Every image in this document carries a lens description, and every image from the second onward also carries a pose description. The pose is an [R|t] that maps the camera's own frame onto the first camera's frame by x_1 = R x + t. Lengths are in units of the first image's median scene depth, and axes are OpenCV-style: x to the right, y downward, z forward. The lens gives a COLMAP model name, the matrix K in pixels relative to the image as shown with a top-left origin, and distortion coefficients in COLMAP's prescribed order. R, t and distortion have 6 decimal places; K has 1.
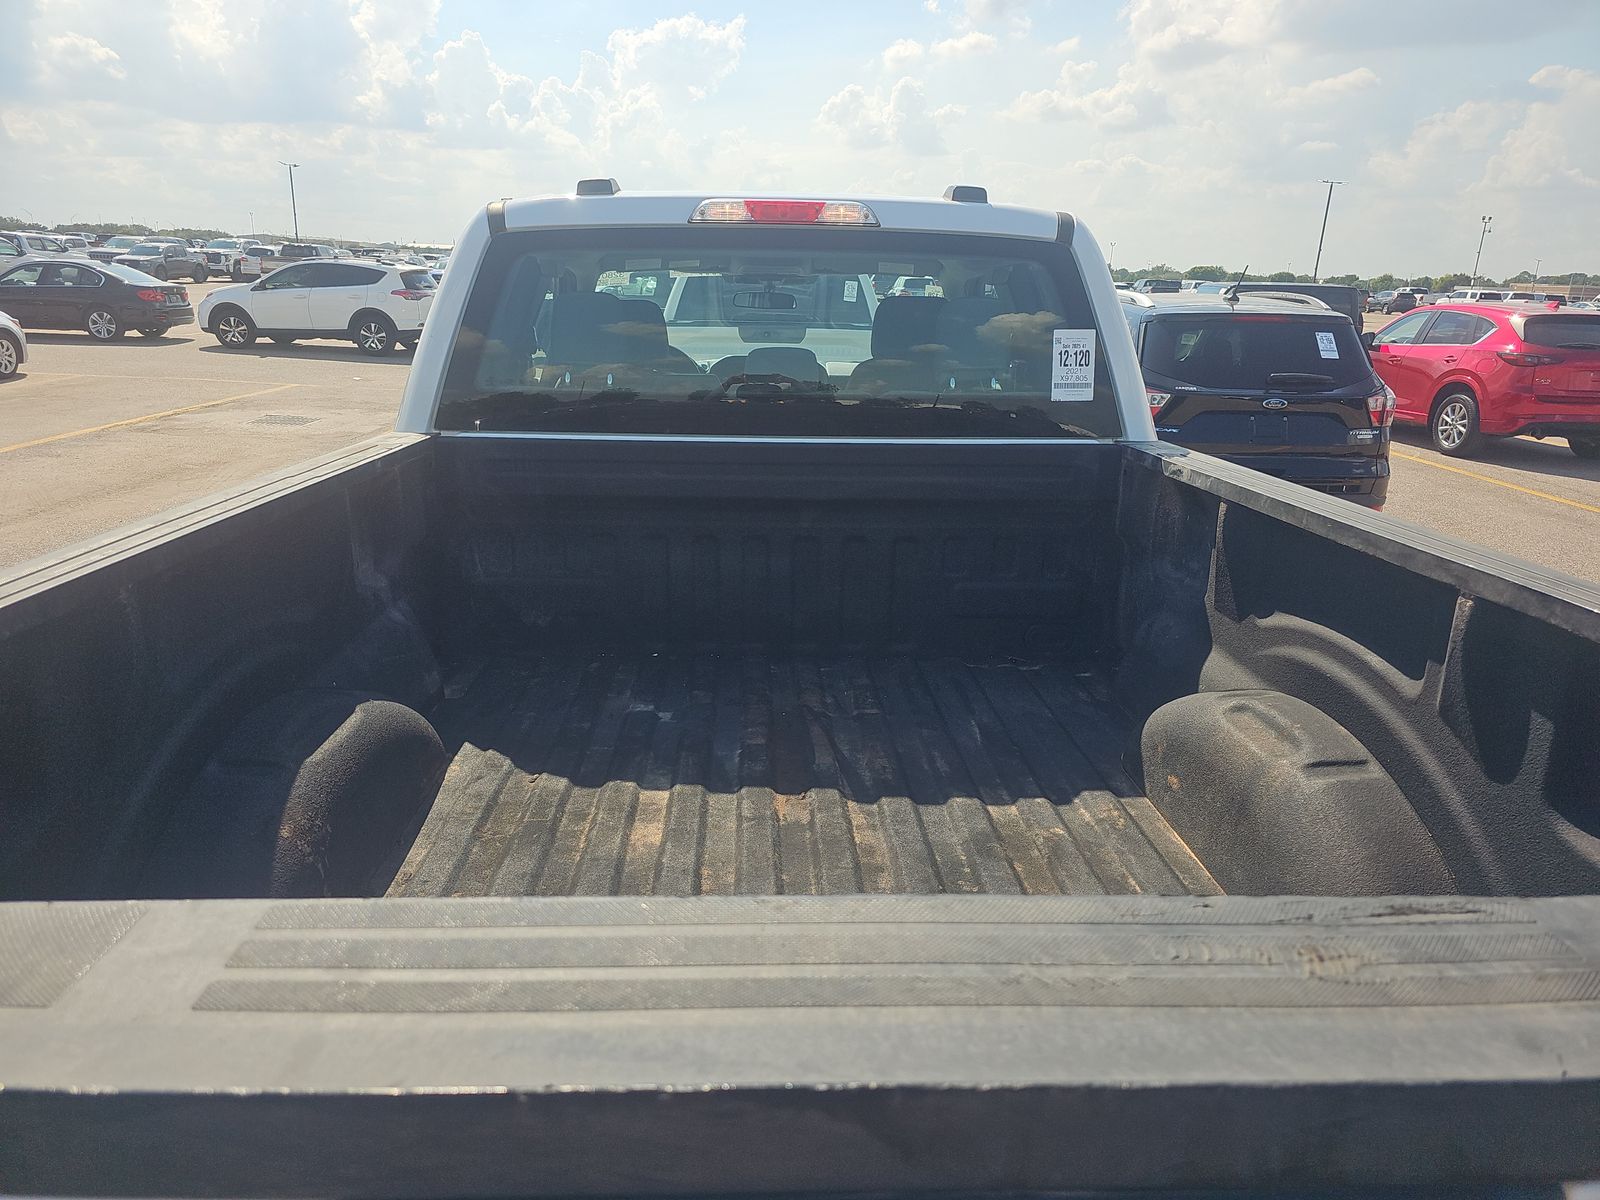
lens RADIAL K [[1049.3, 0, 793.7], [0, 1049.3, 607.9], [0, 0, 1]] dist [0.026097, -0.028352]
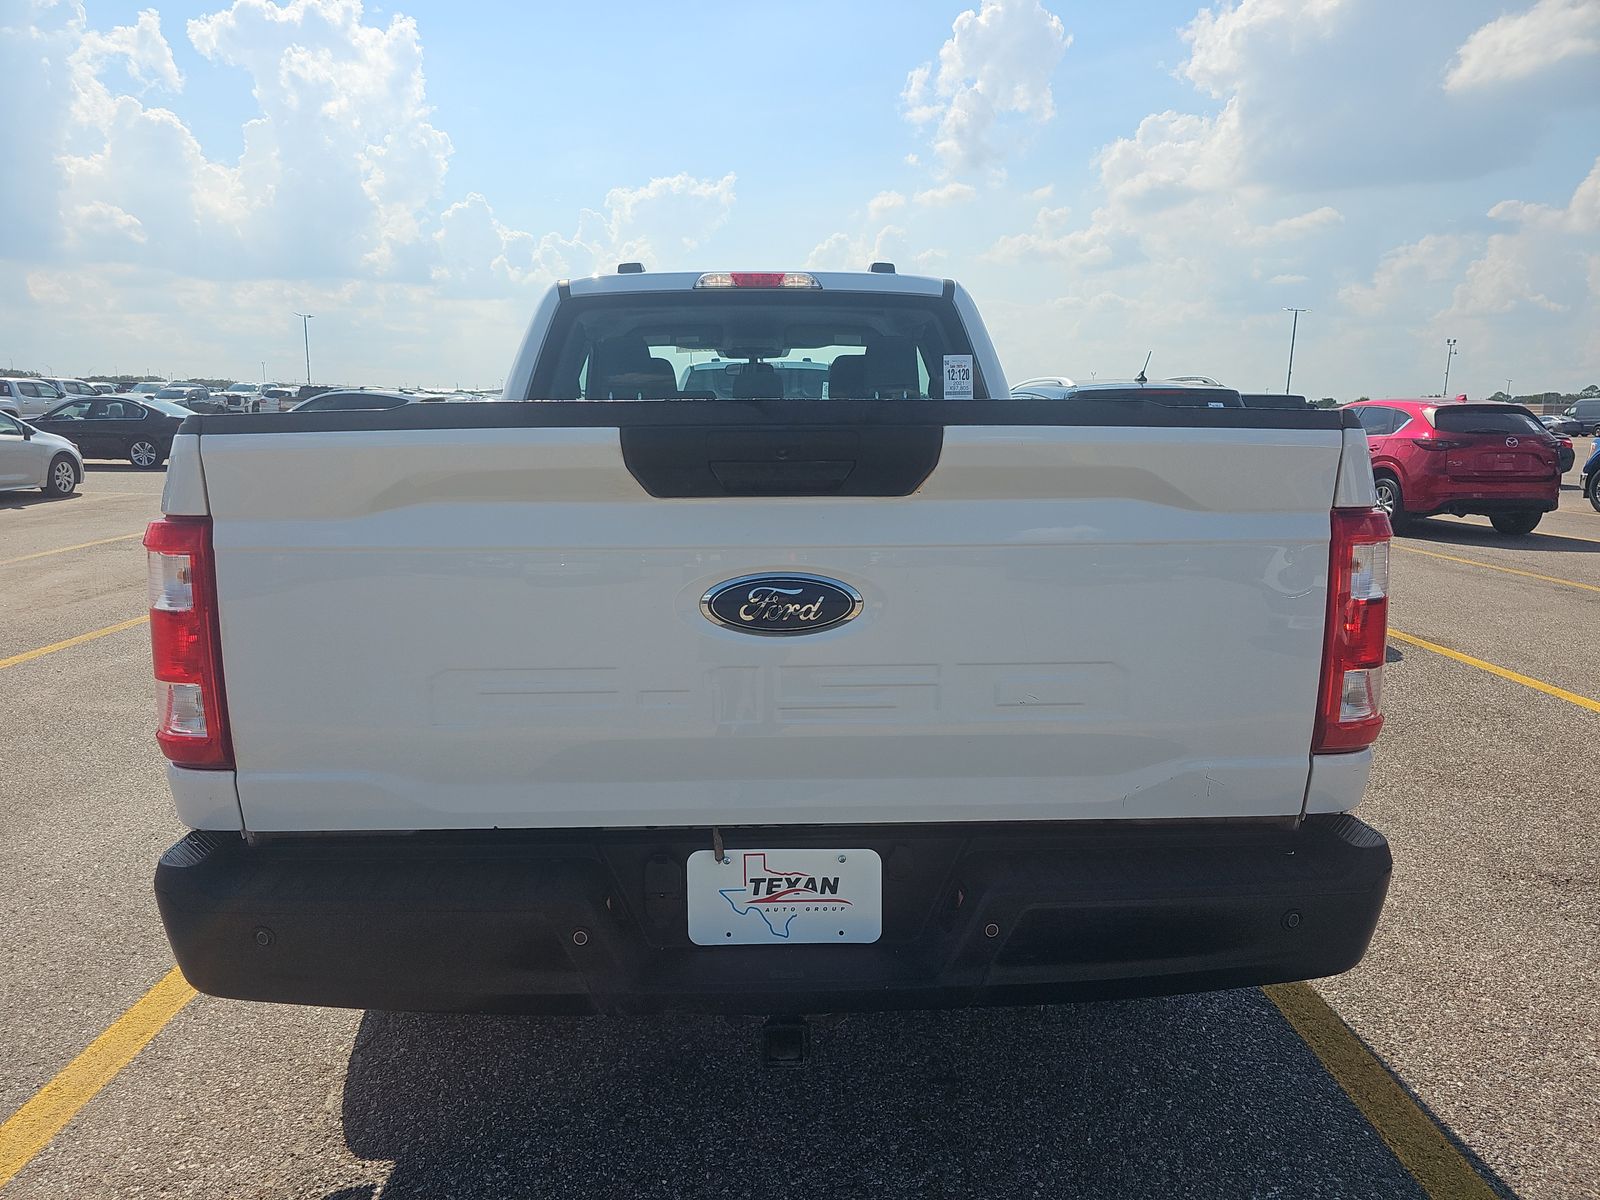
lens RADIAL K [[1050.5, 0, 781.6], [0, 1050.5, 617.0], [0, 0, 1]] dist [0.024446, -0.030548]
pose [[0.999794, -0.018829, -0.007515, 0.005926], [0.017871, 0.993561, -0.111885, 0.056906], [0.009573, 0.111727, 0.993693, -0.091784]]
